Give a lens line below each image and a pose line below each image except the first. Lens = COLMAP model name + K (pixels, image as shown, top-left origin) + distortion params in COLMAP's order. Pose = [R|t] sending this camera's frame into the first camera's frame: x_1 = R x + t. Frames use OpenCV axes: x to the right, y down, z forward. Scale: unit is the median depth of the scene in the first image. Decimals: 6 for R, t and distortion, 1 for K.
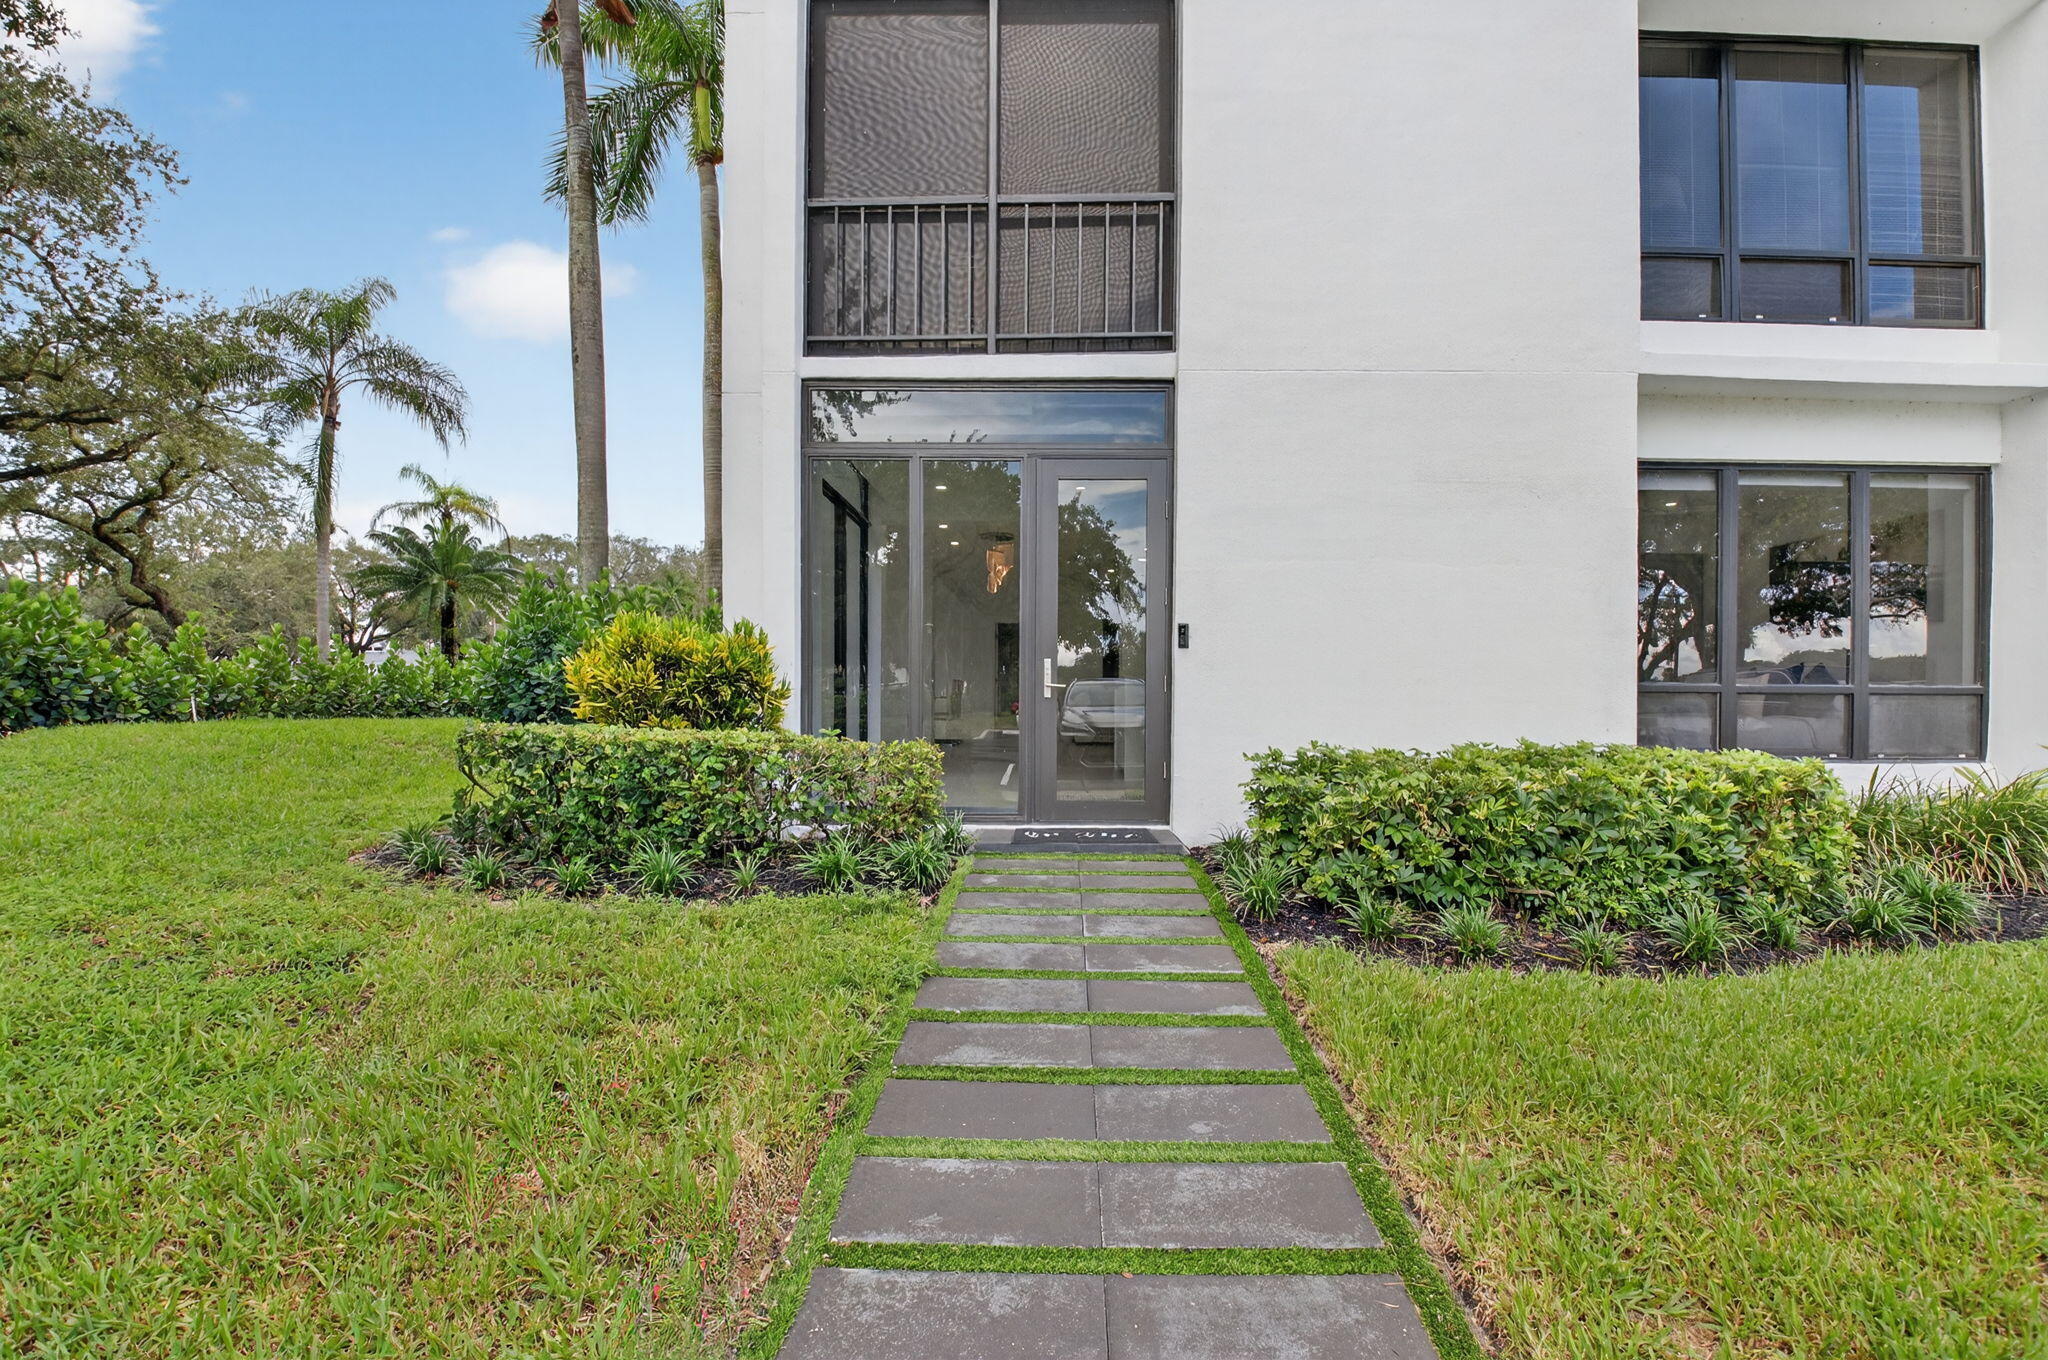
lens RADIAL K [[900.5, 0, 1032.3], [0, 900.5, 690.8], [0, 0, 1]] dist [-0.034115, -0.003103]
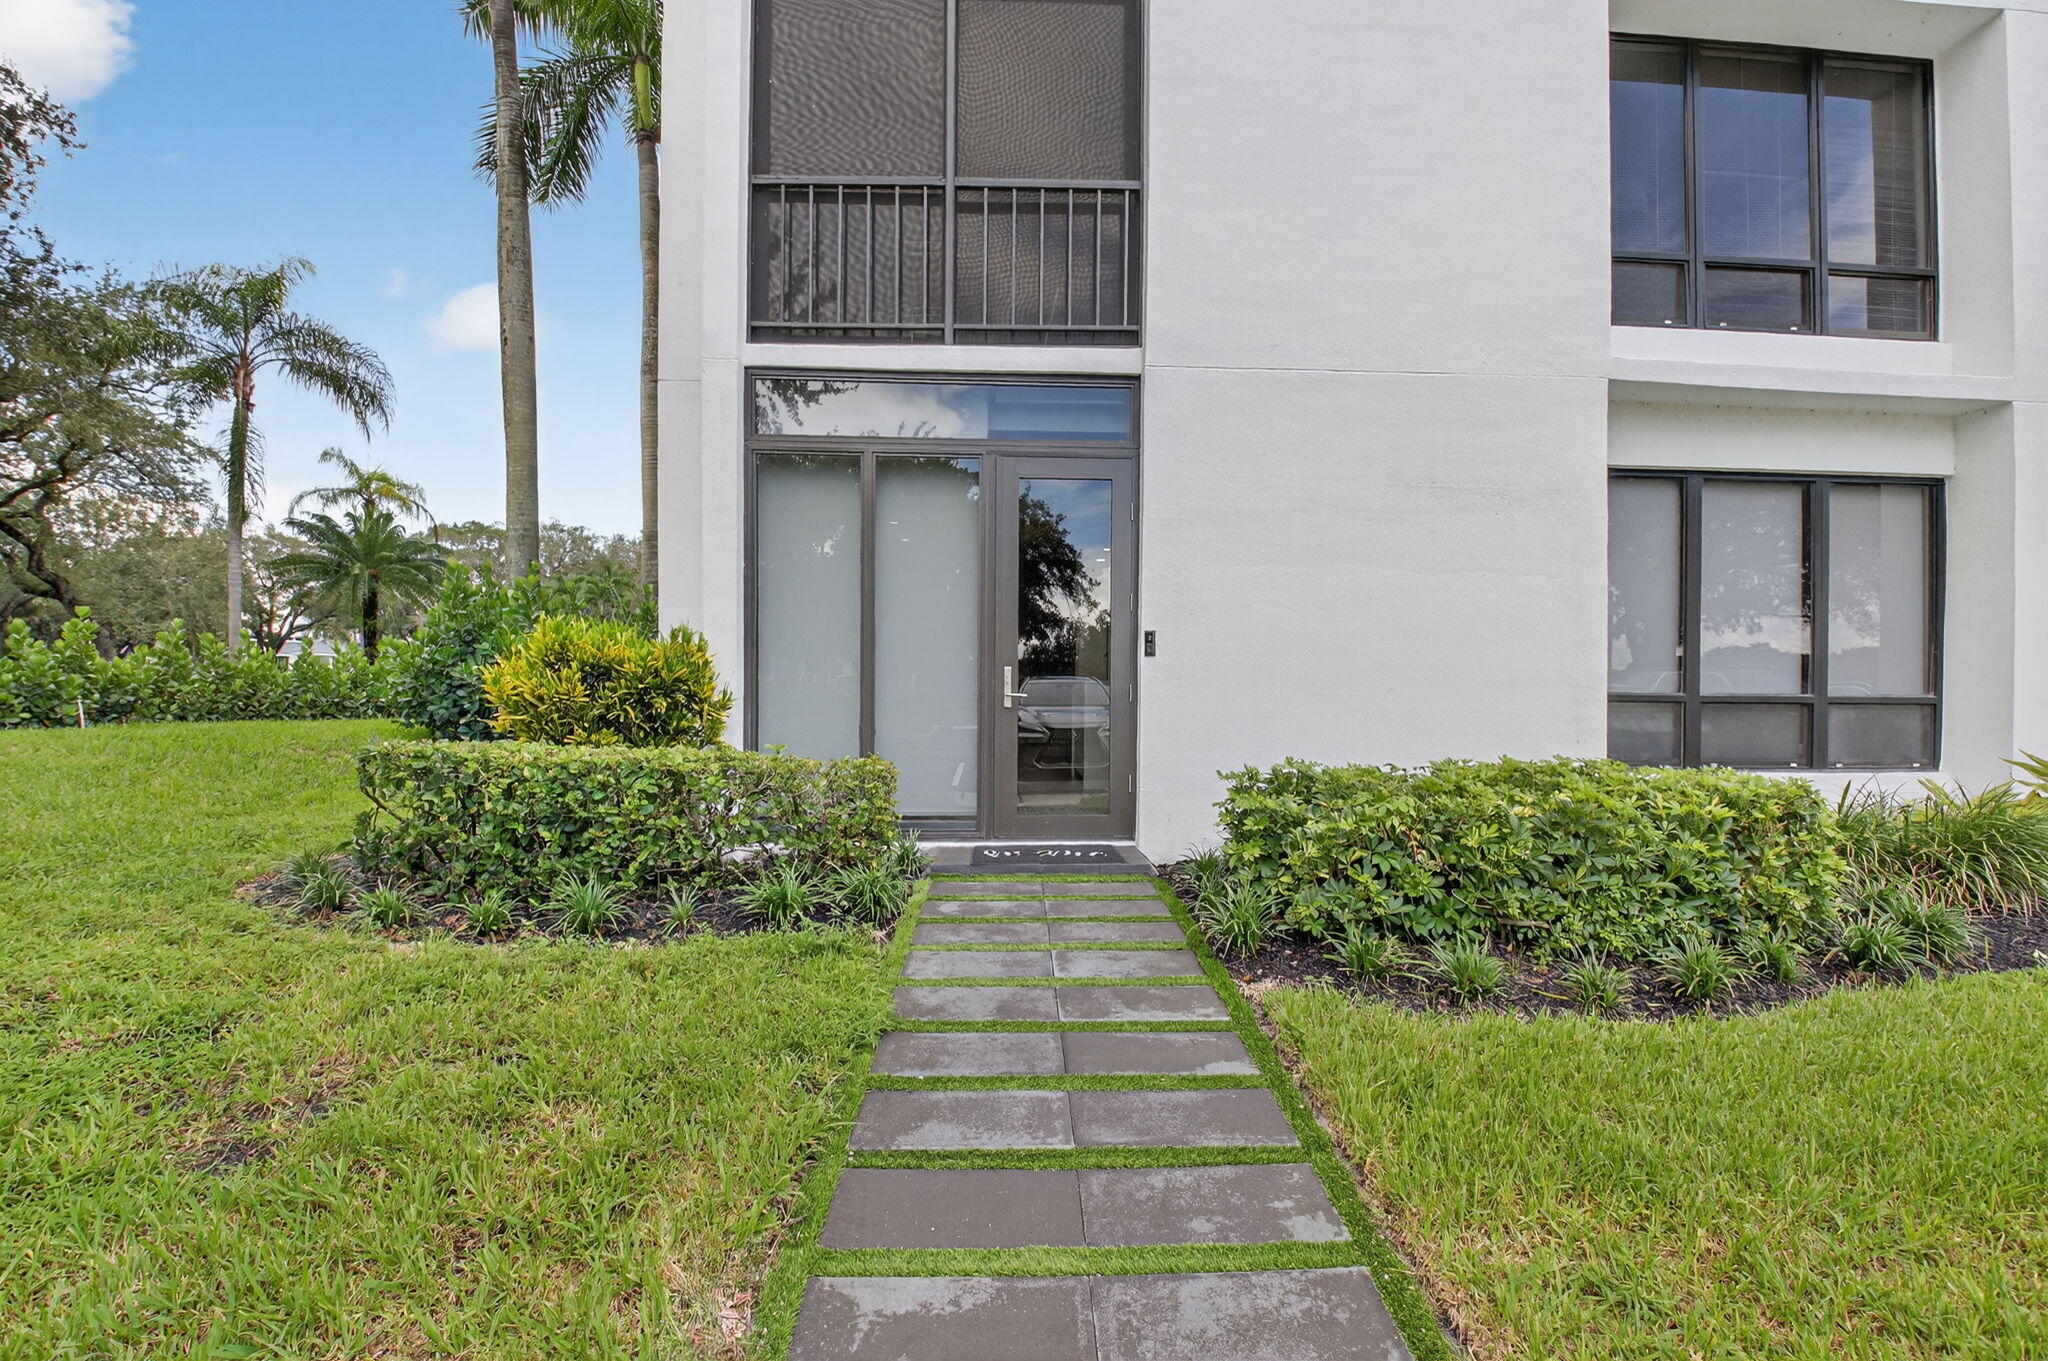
lens RADIAL K [[900.5, 0, 1034.0], [0, 900.5, 683.8], [0, 0, 1]] dist [-0.034115, -0.003103]
pose [[0.998201, 0.000644, 0.059952, -0.012809], [-0.000637, 1.000000, -0.000124, -0.019516], [-0.059952, 0.000085, 0.998201, 0.054434]]
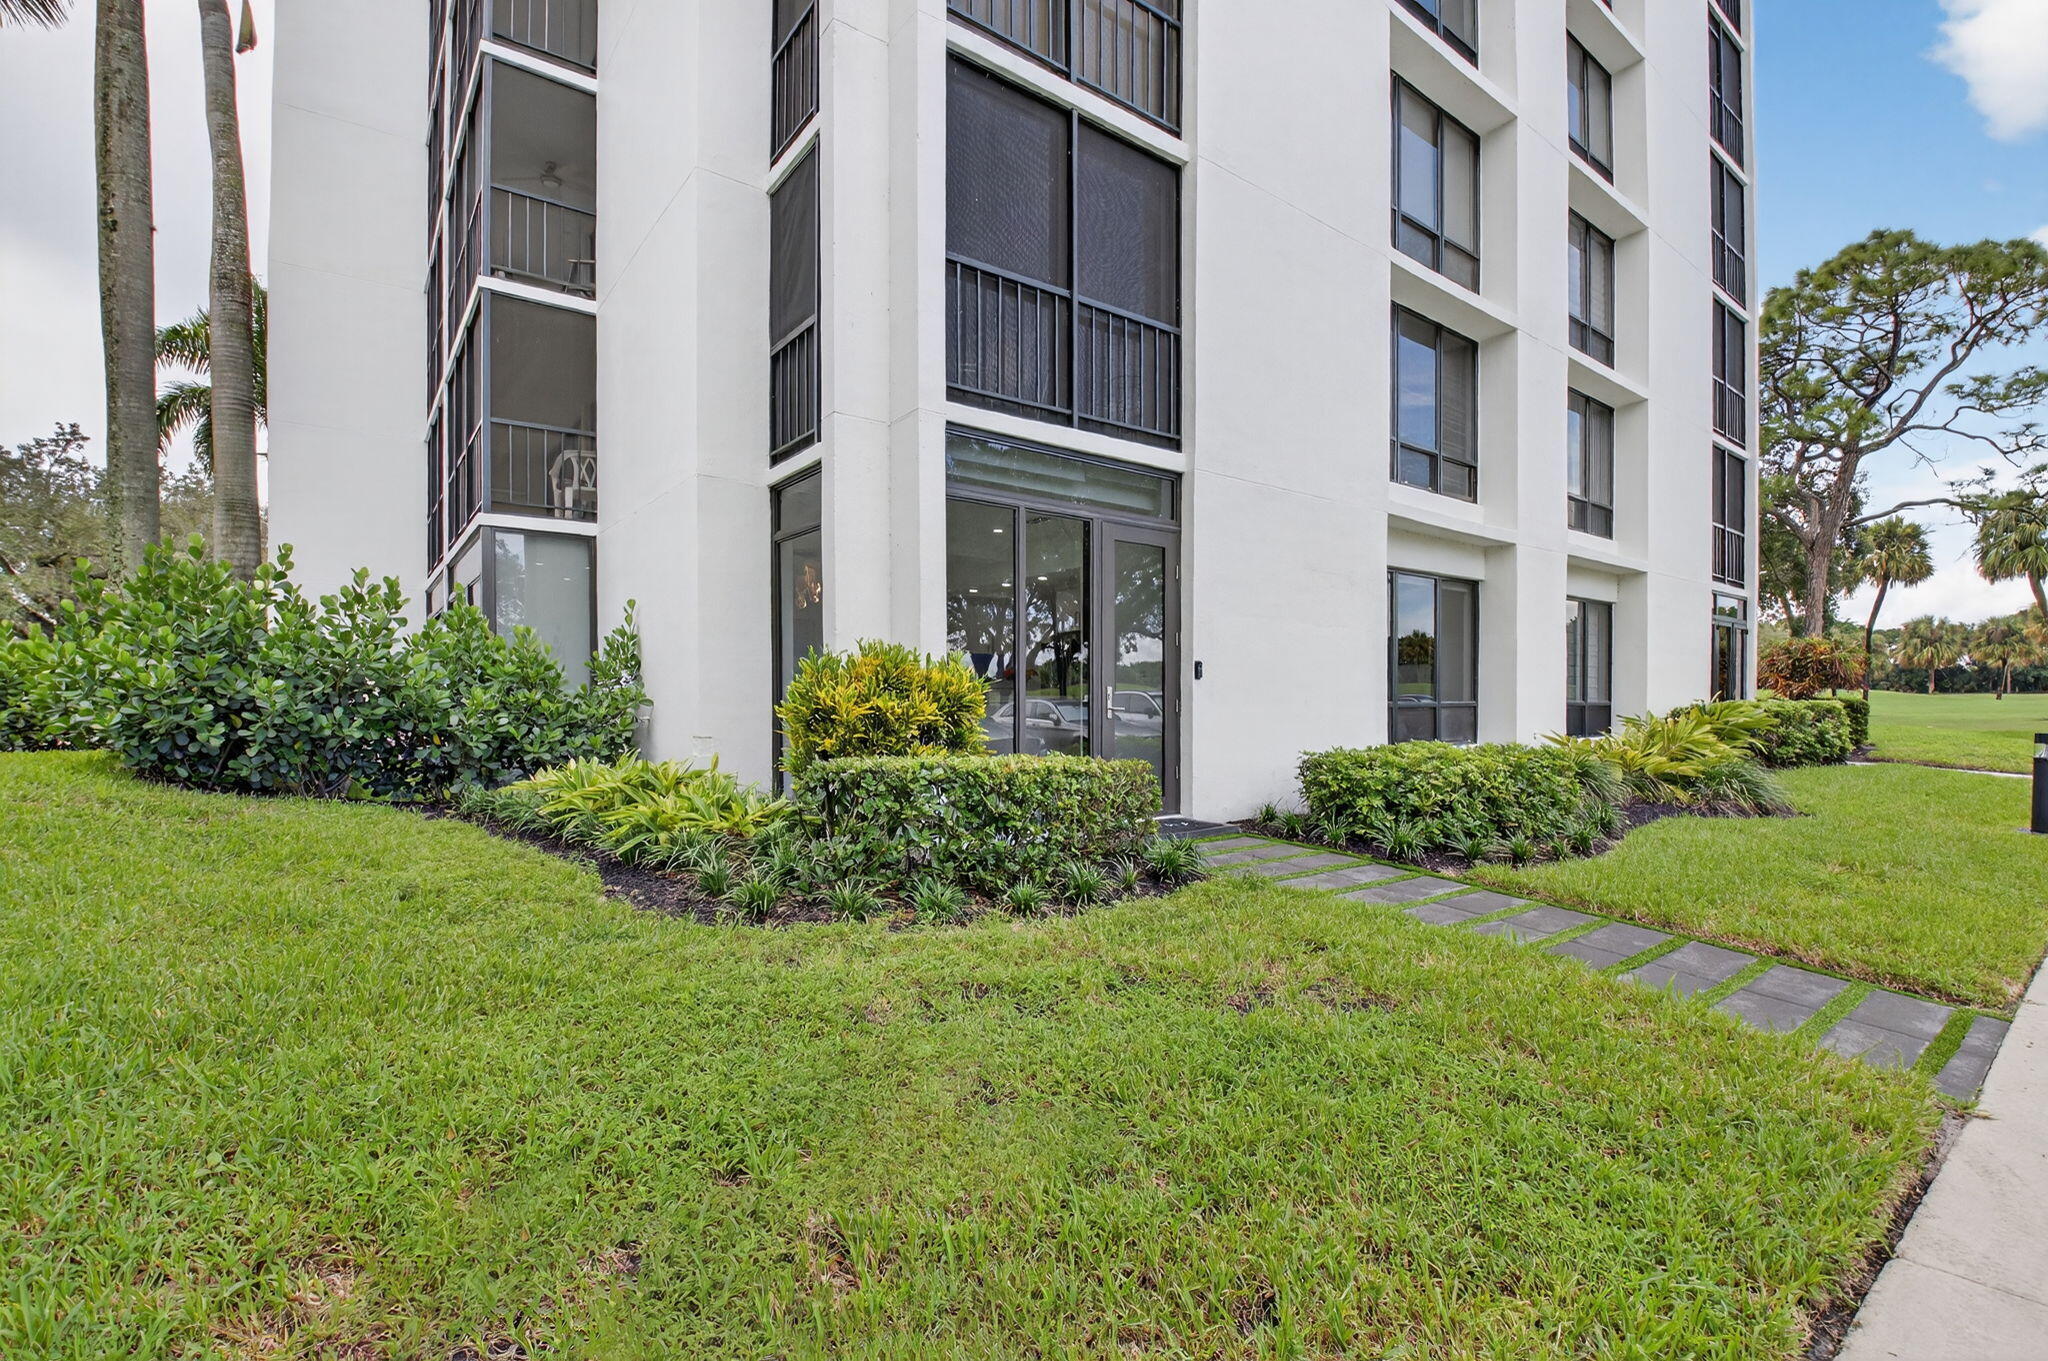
lens RADIAL K [[900.5, 0, 1014.5], [0, 900.5, 691.0], [0, 0, 1]] dist [-0.034115, -0.003103]
pose [[0.788528, -0.000858, 0.614999, -0.895676], [-0.000530, 0.999998, 0.002074, -0.035117], [-0.614999, -0.001961, 0.788525, 0.122879]]
